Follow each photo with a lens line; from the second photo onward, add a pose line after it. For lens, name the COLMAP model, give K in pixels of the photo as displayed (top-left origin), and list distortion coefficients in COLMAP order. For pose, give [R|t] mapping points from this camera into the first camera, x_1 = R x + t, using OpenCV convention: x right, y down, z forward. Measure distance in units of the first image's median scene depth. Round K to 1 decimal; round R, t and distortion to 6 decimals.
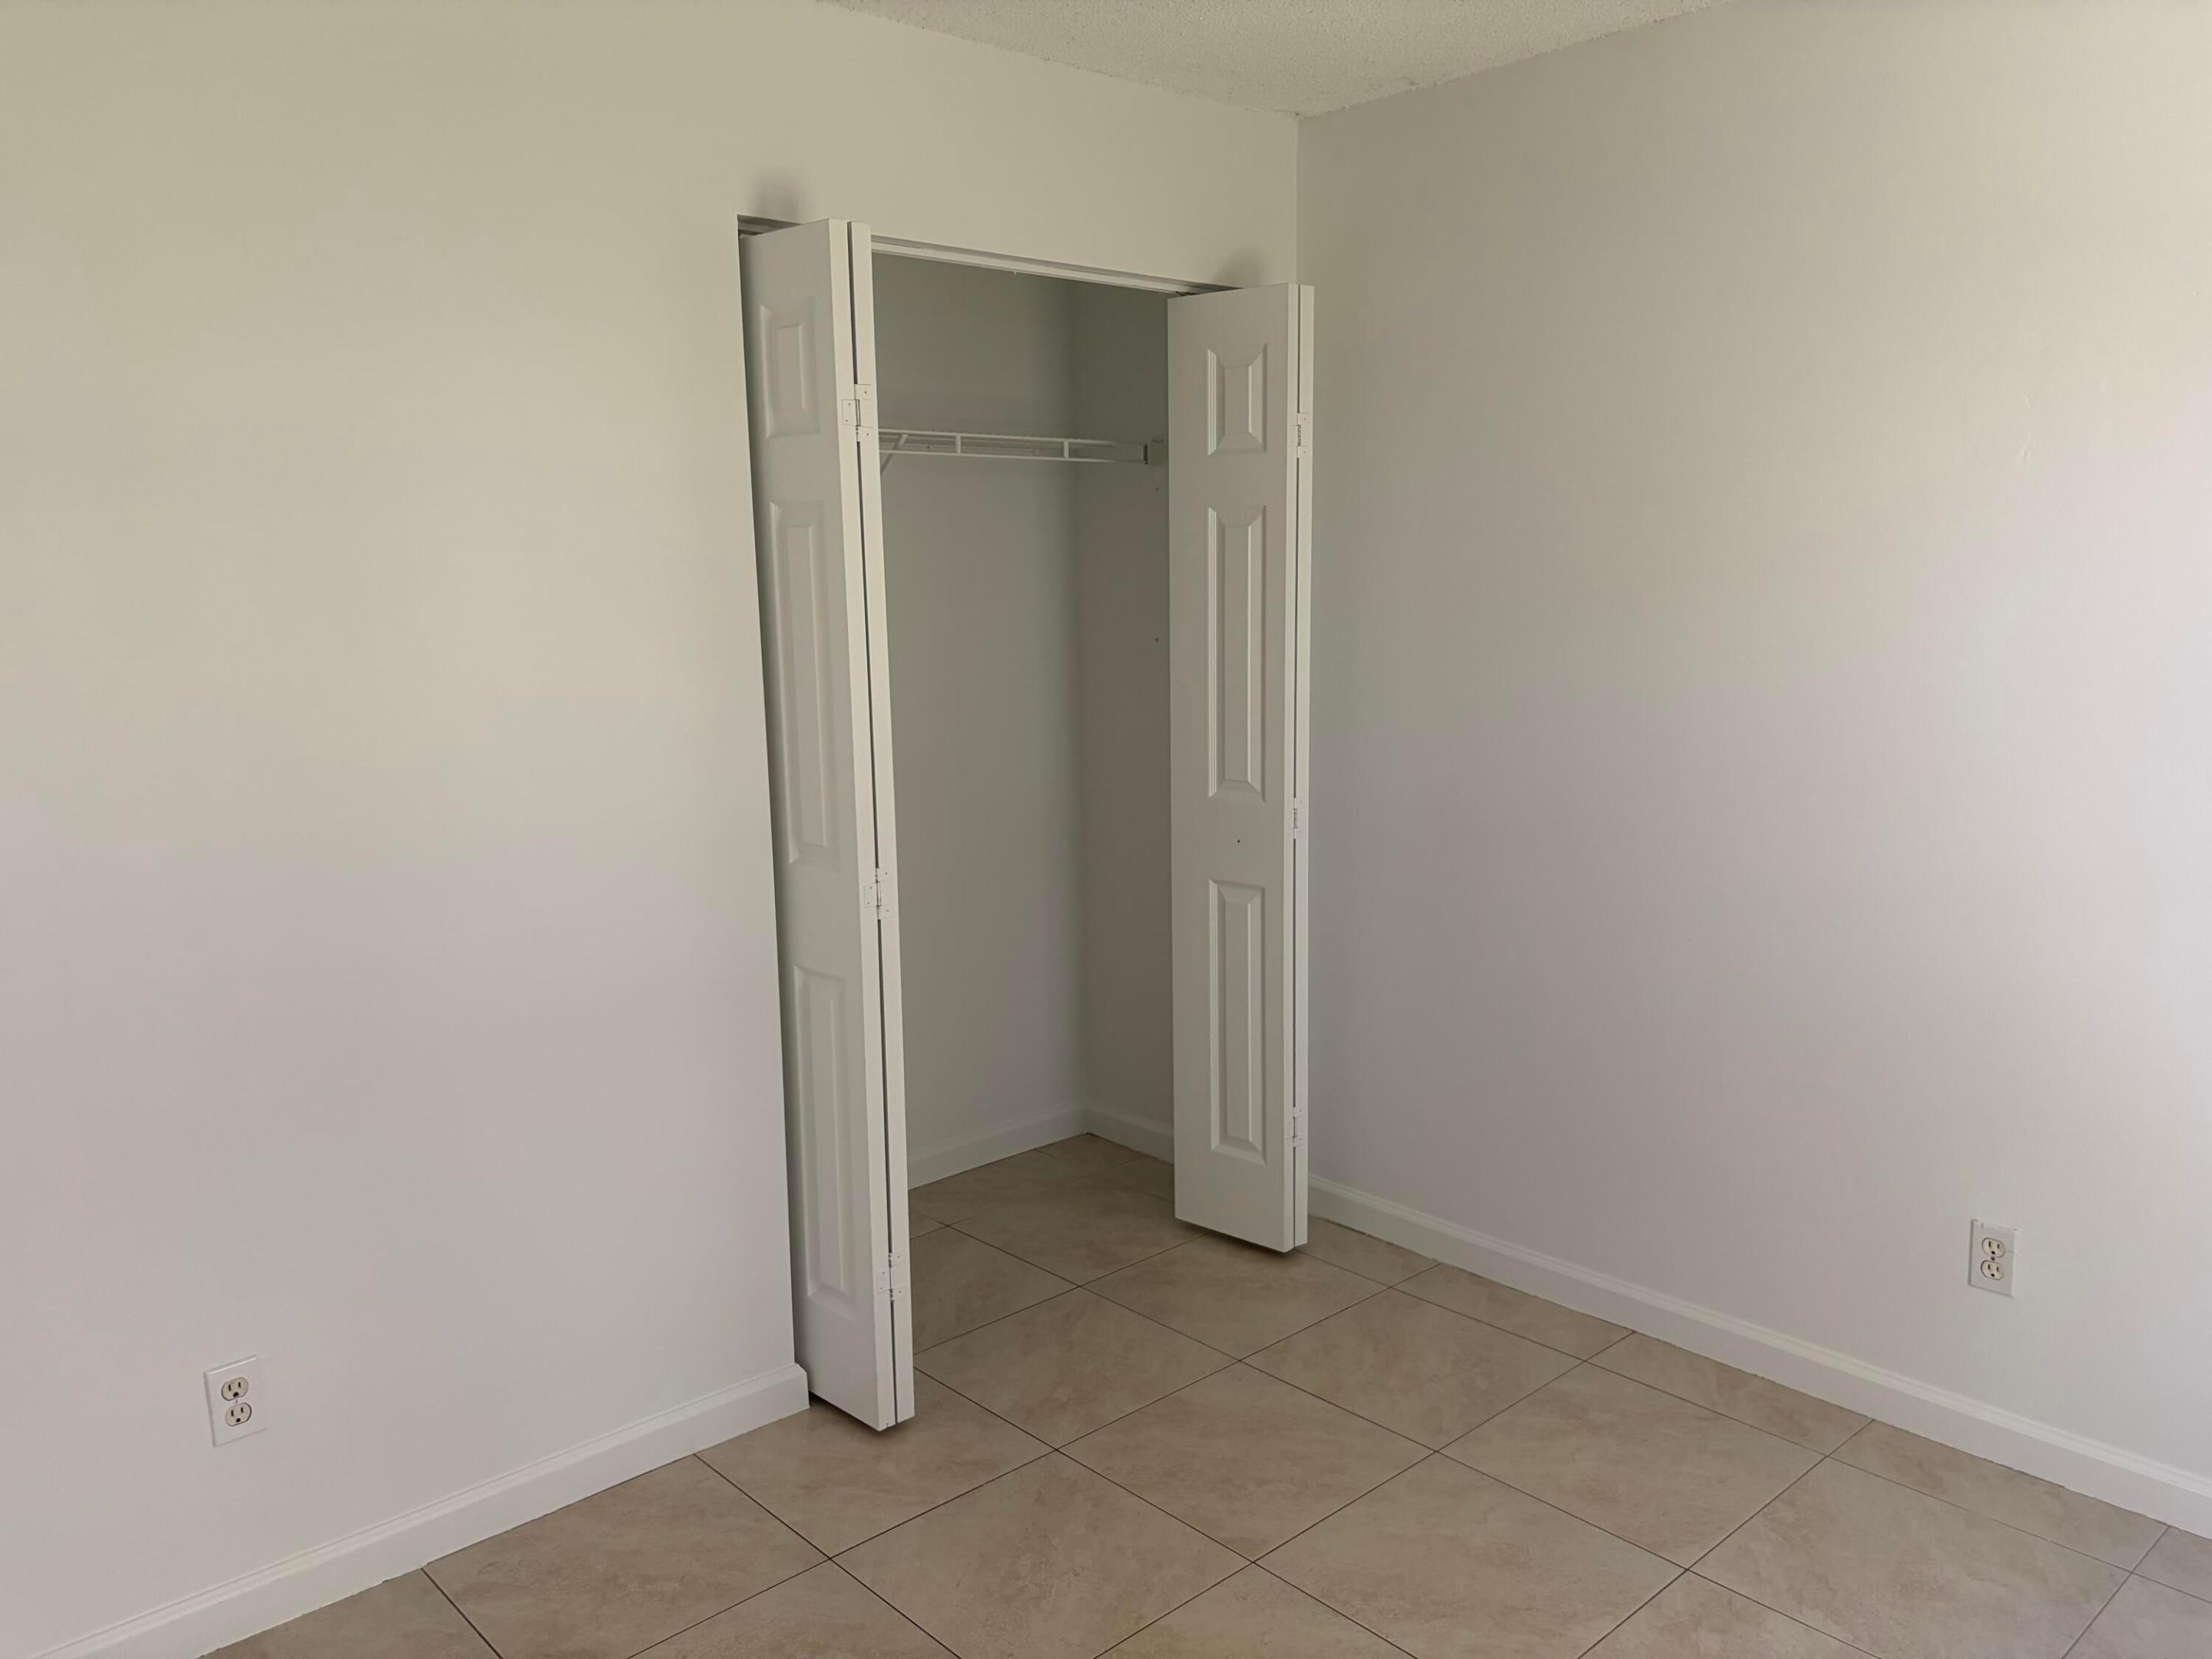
lens RADIAL K [[1672.9, 0, 1108.0], [0, 1672.9, 830.3], [0, 0, 1]] dist [0.006587, 0.010505]
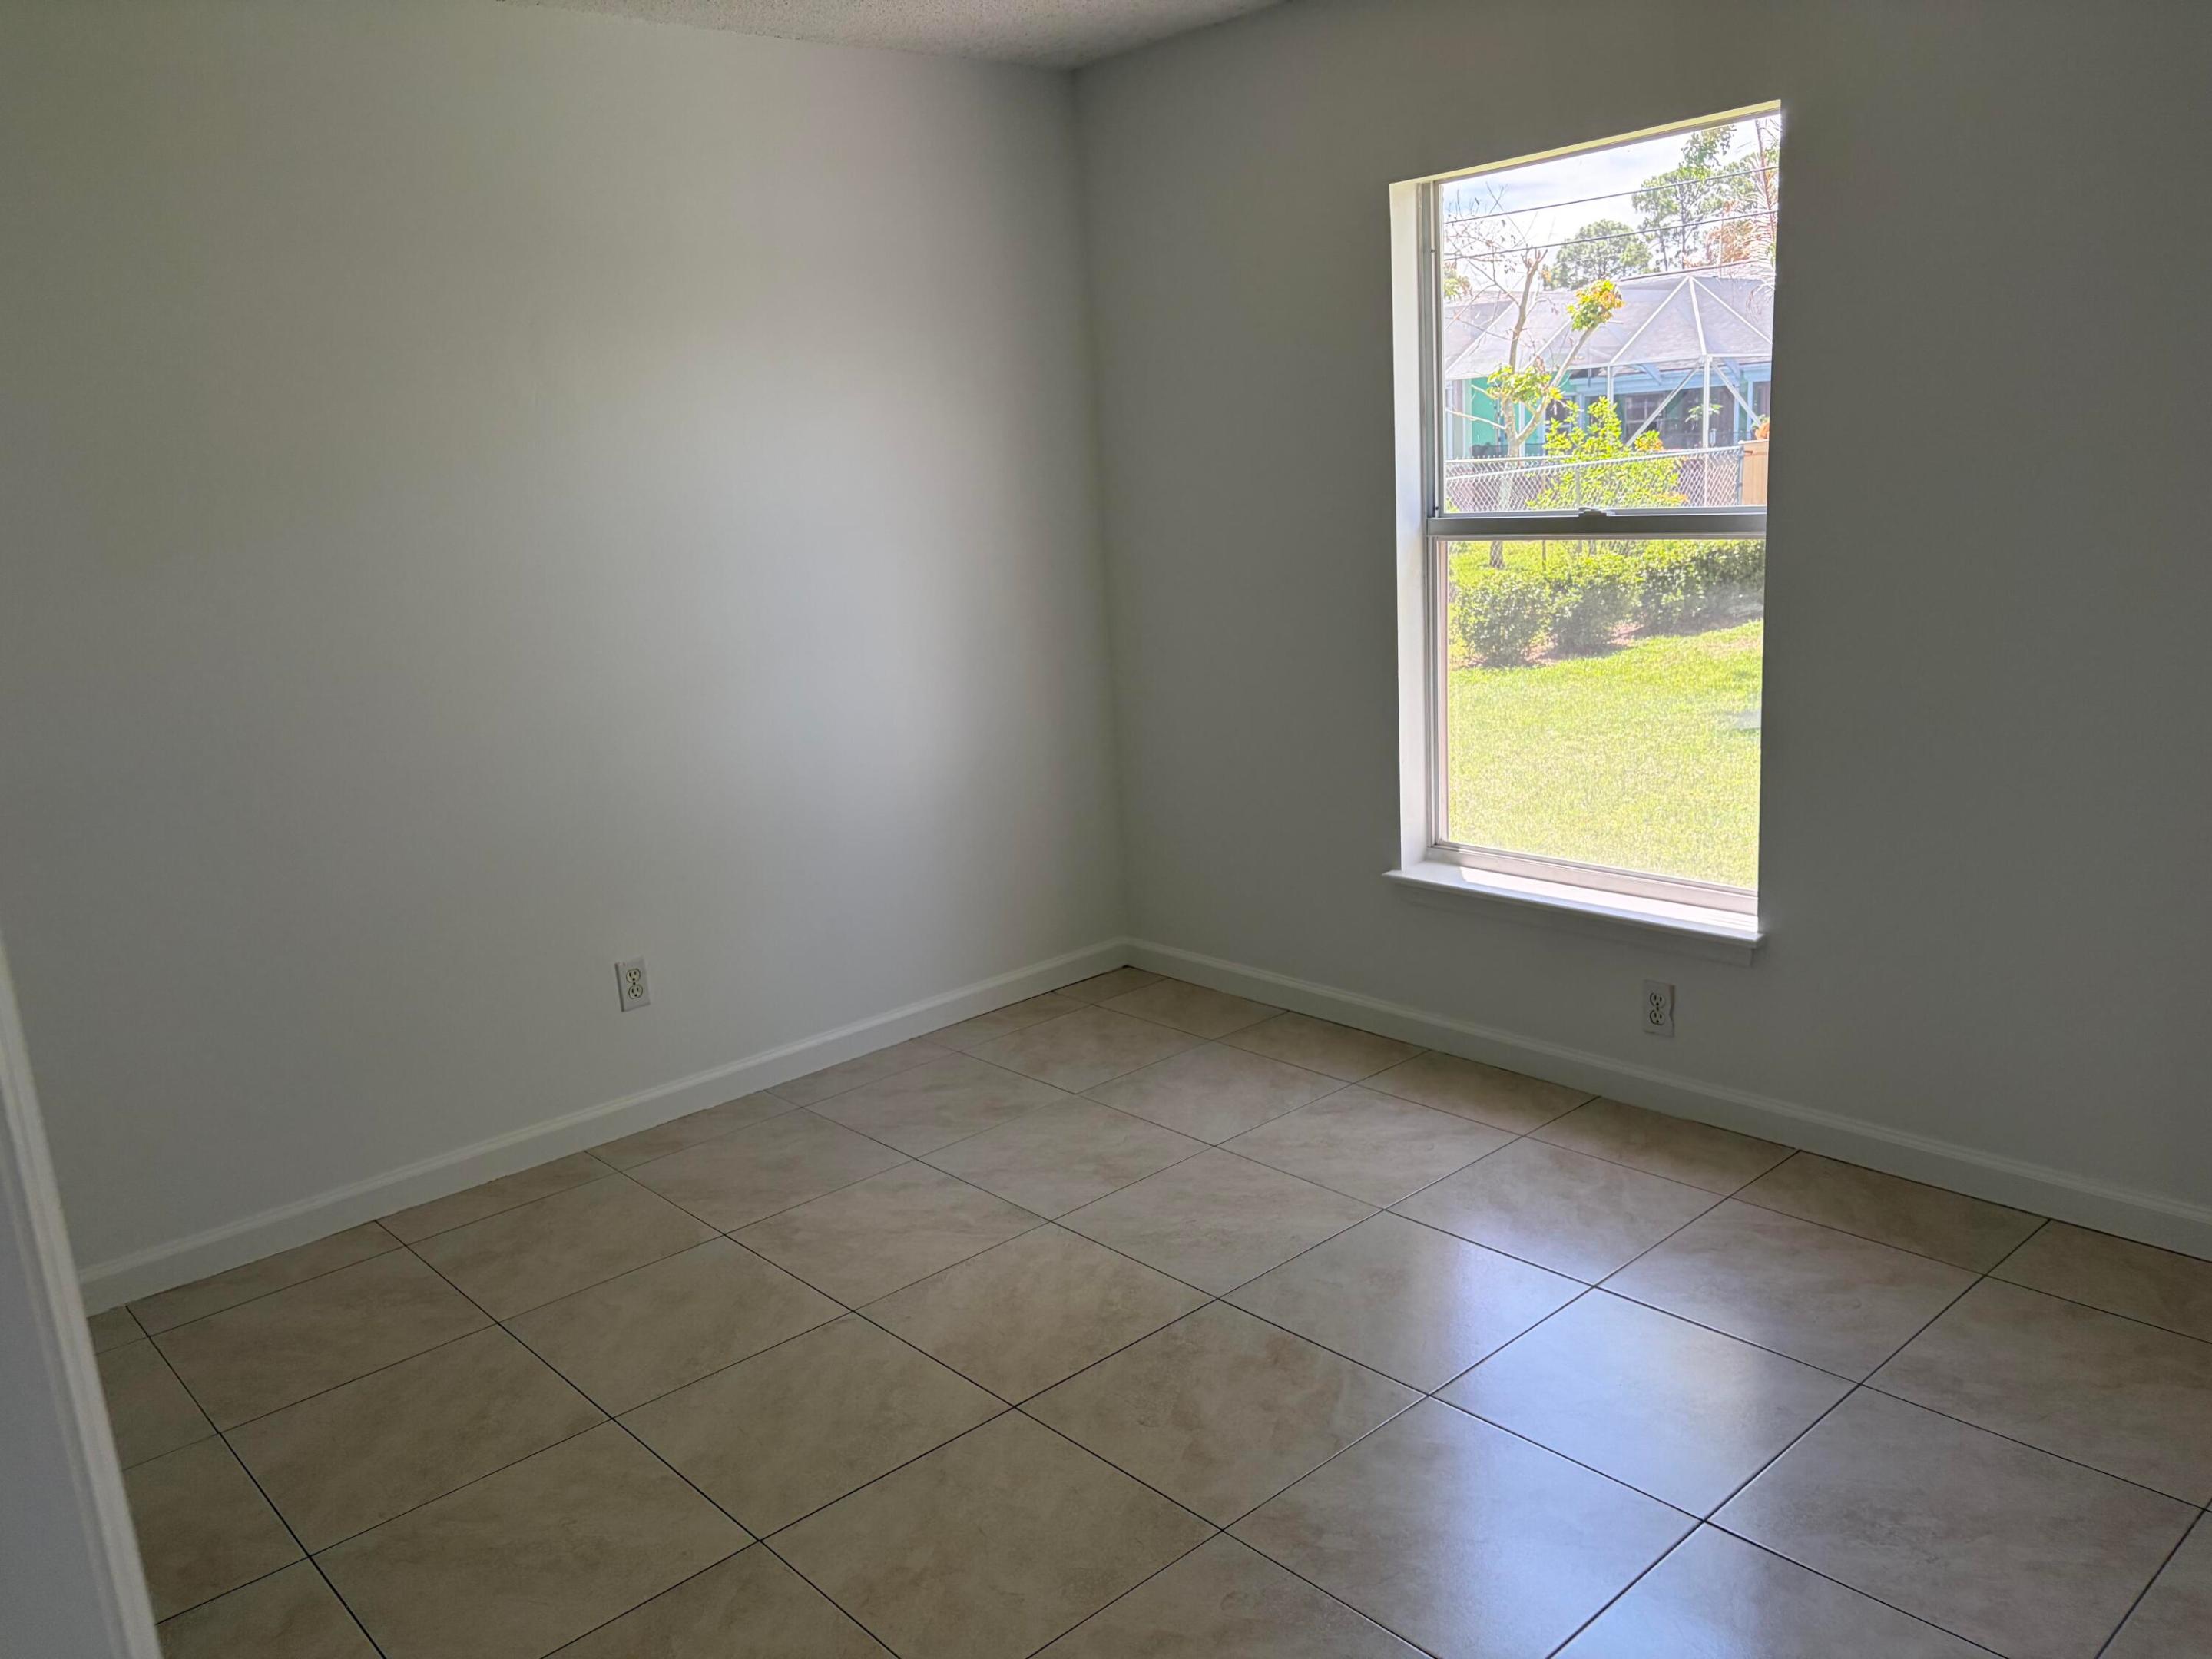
lens RADIAL K [[1672.9, 0, 1097.2], [0, 1672.9, 835.7], [0, 0, 1]] dist [0.006587, 0.010505]
pose [[0.024744, -0.216400, 0.975991, -0.802342], [0.225362, 0.952367, 0.205448, -0.062180], [-0.973961, 0.214867, 0.072334, 0.500859]]
